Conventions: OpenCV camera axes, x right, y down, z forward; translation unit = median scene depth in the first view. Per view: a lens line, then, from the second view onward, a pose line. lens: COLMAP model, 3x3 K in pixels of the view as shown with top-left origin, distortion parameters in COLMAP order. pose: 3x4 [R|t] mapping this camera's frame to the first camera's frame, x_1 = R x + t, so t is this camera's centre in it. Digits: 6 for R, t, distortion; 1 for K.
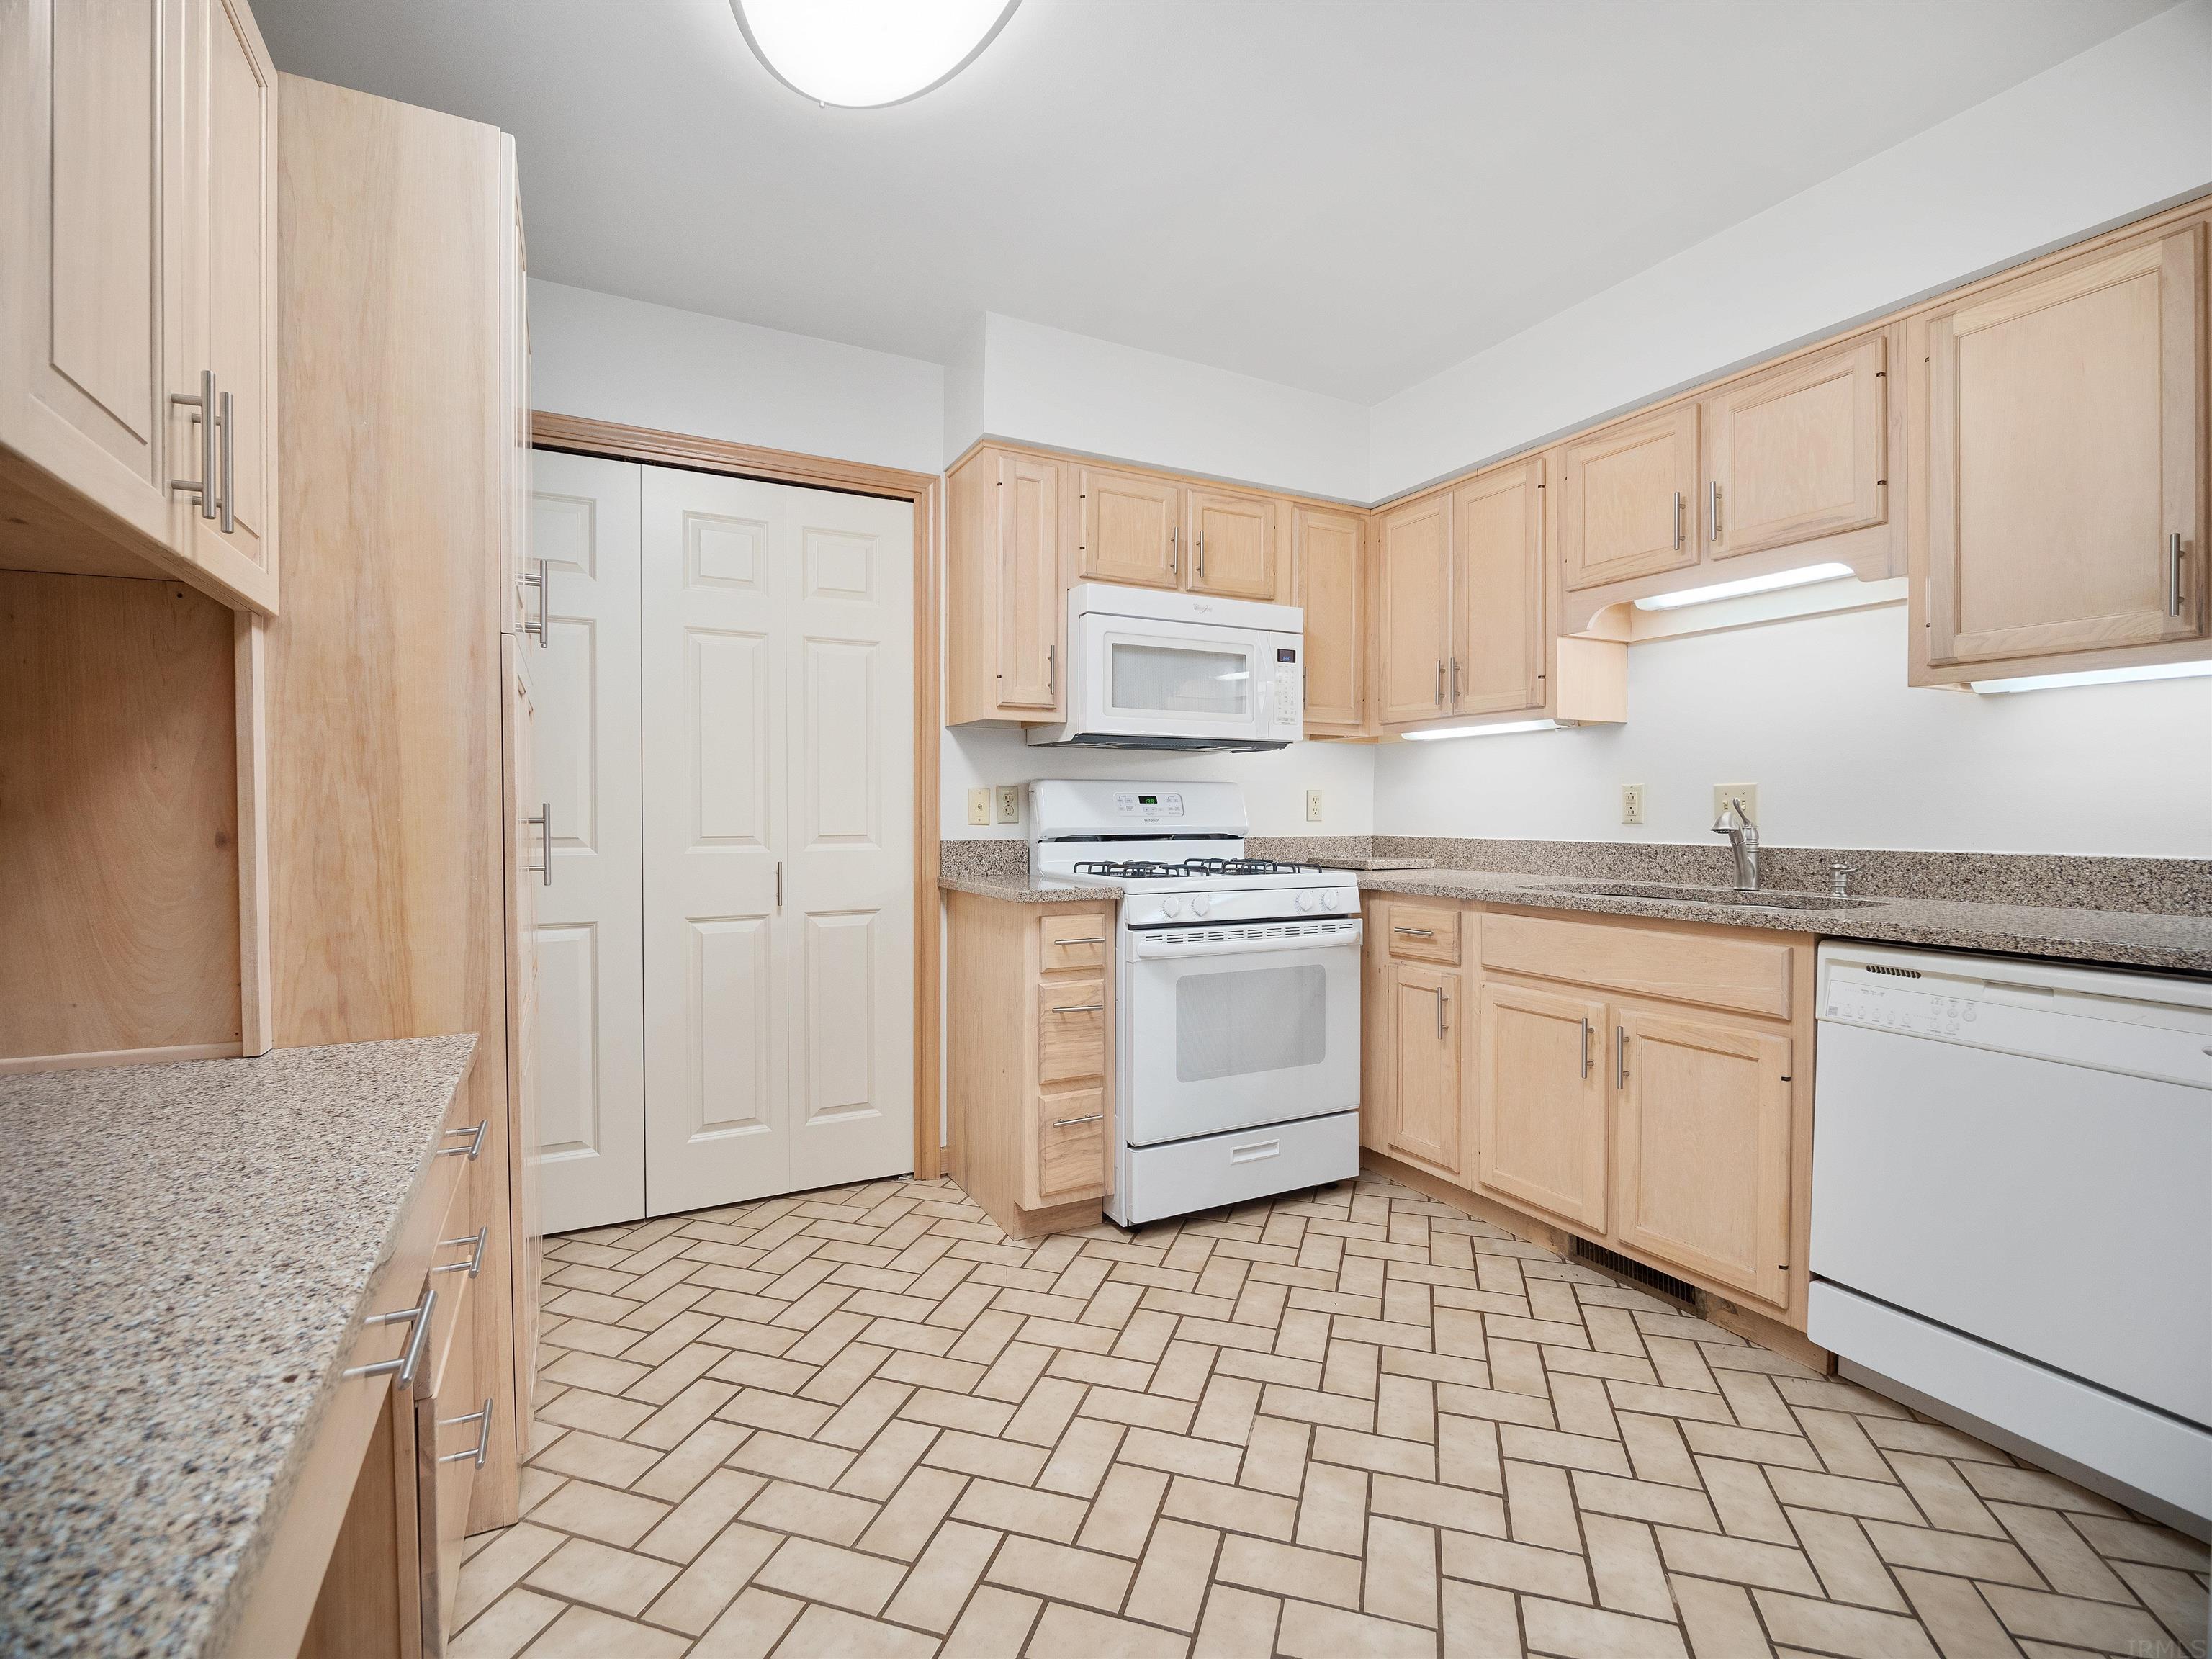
lens RADIAL K [[1007.1, 0, 1107.1], [0, 1007.1, 818.3], [0, 0, 1]] dist [-0.001755, -0.000101]
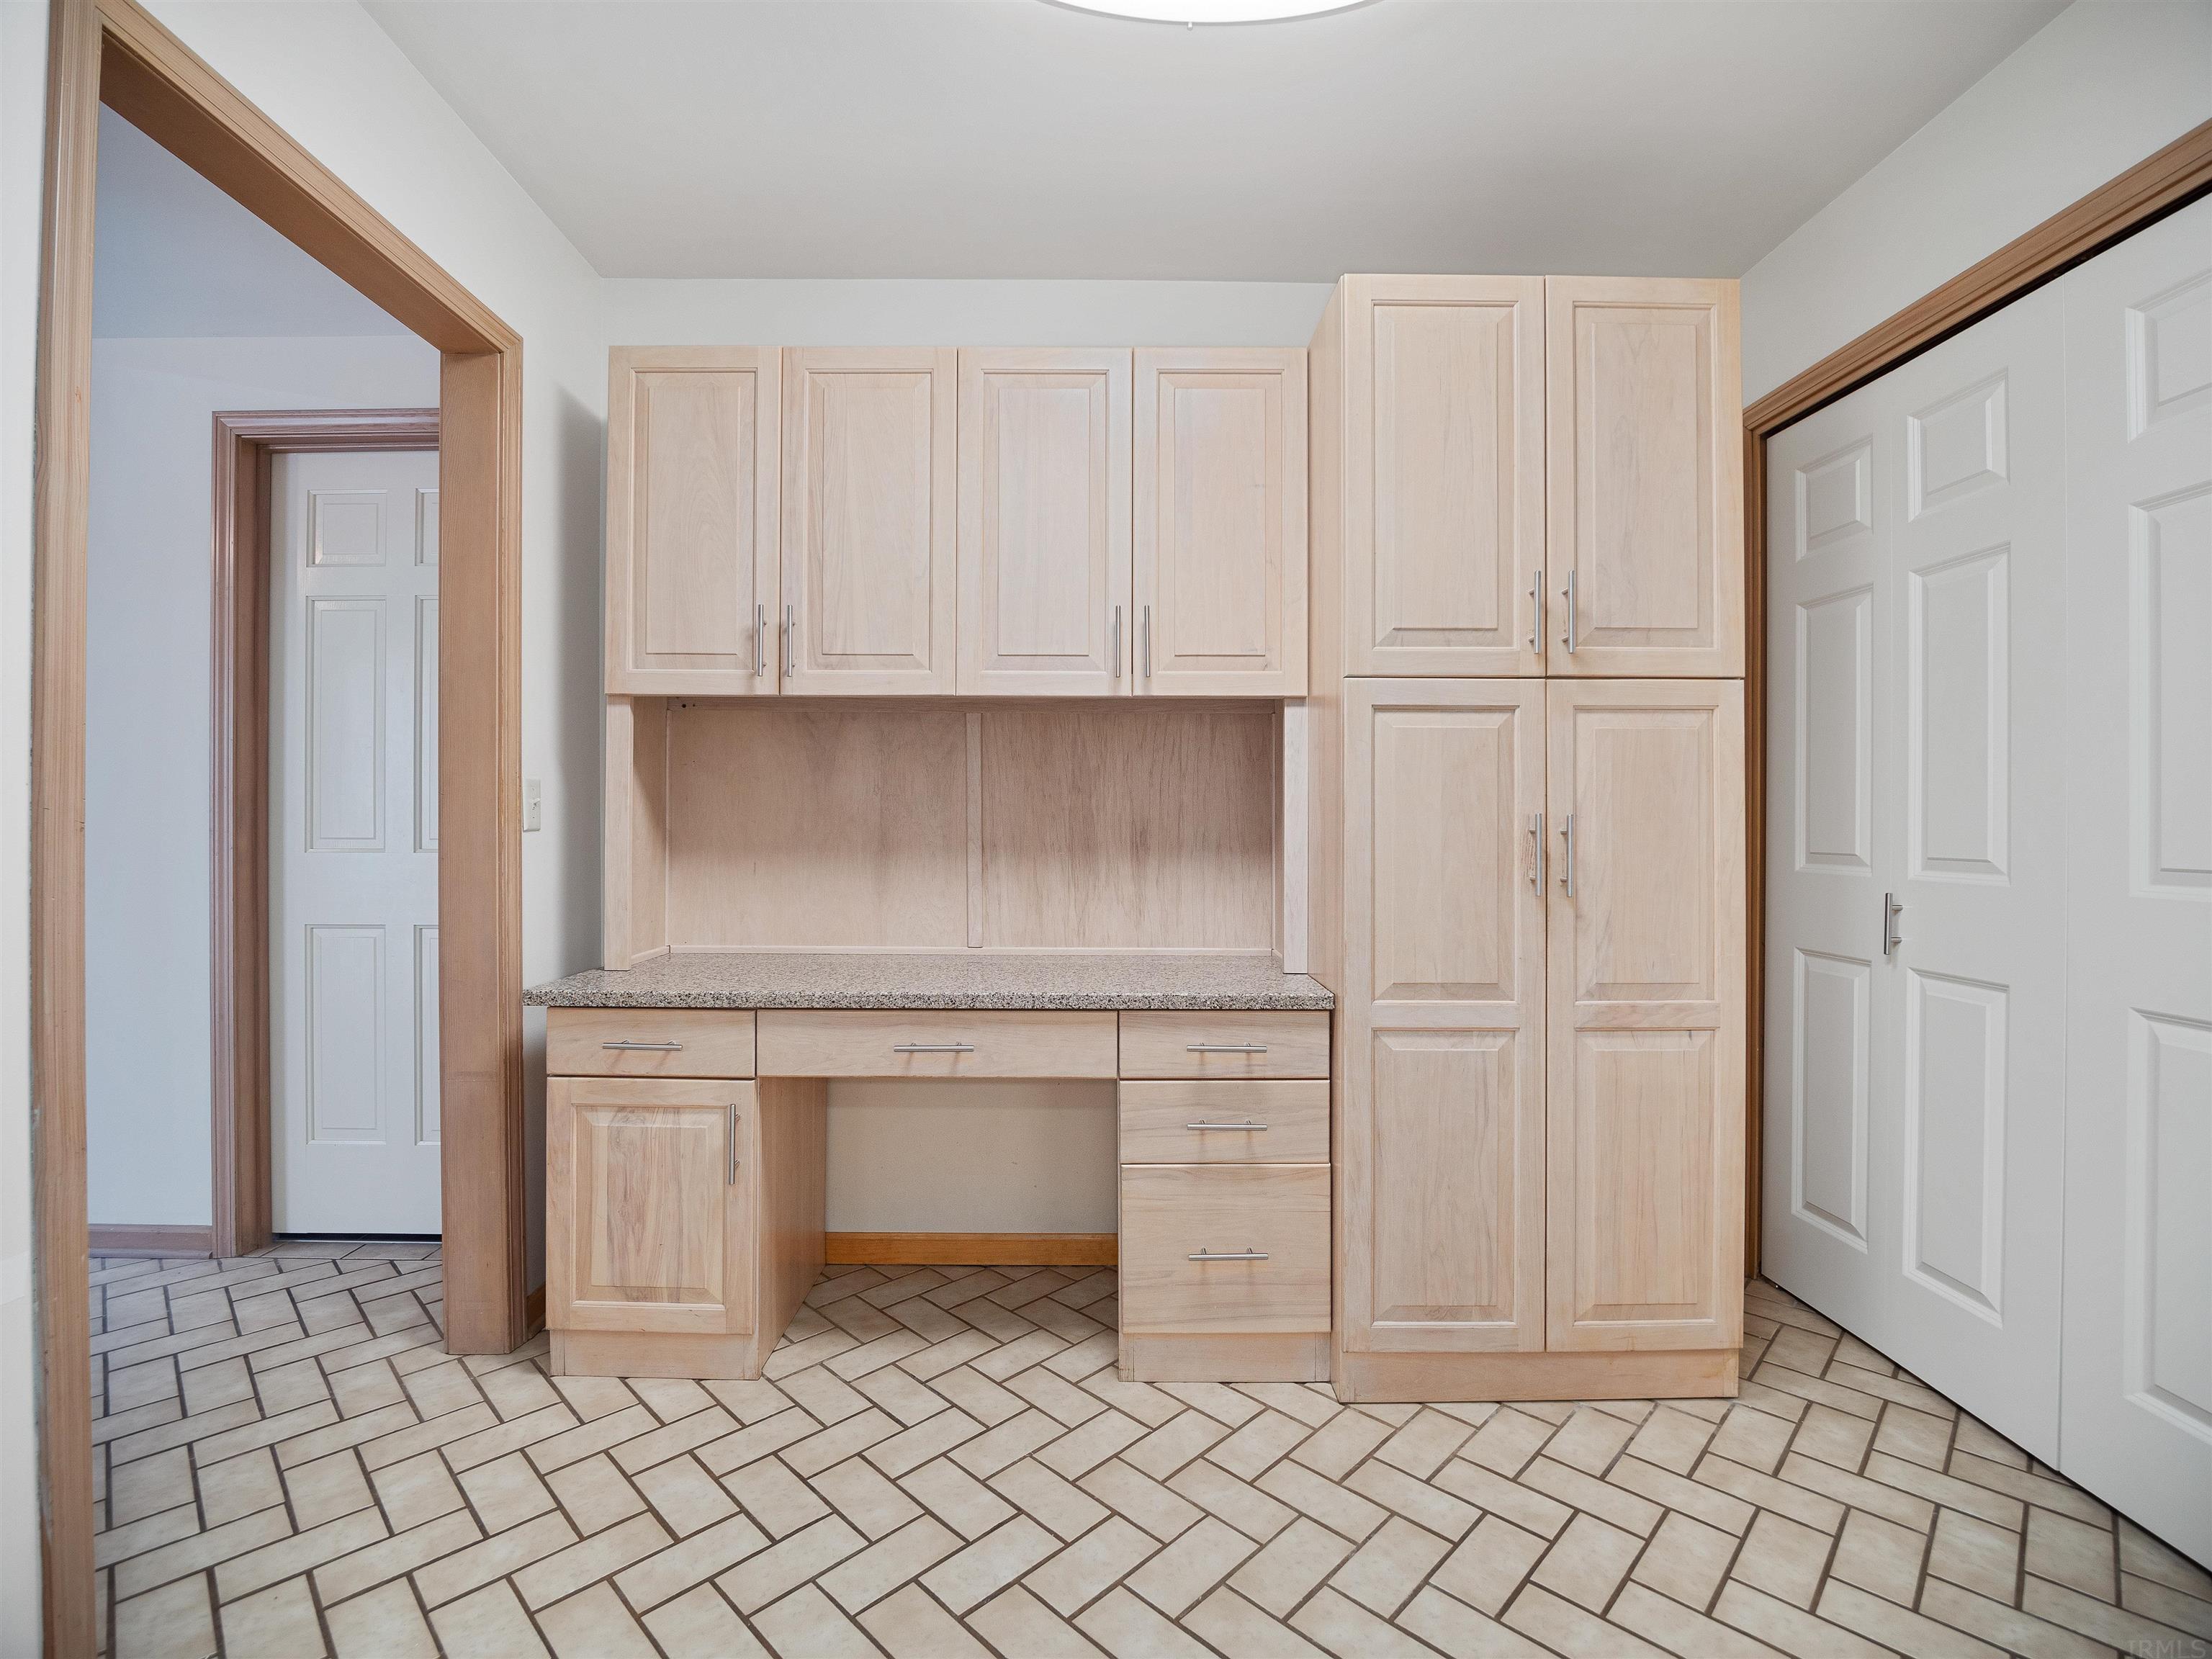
lens RADIAL K [[1007.1, 0, 1107.2], [0, 1007.1, 828.9], [0, 0, 1]] dist [-0.001755, -0.000101]
pose [[-0.452804, -0.000296, -0.891610, 0.486794], [-0.010602, 0.999931, 0.005052, -0.000310], [0.891547, 0.011740, -0.452776, 0.992611]]
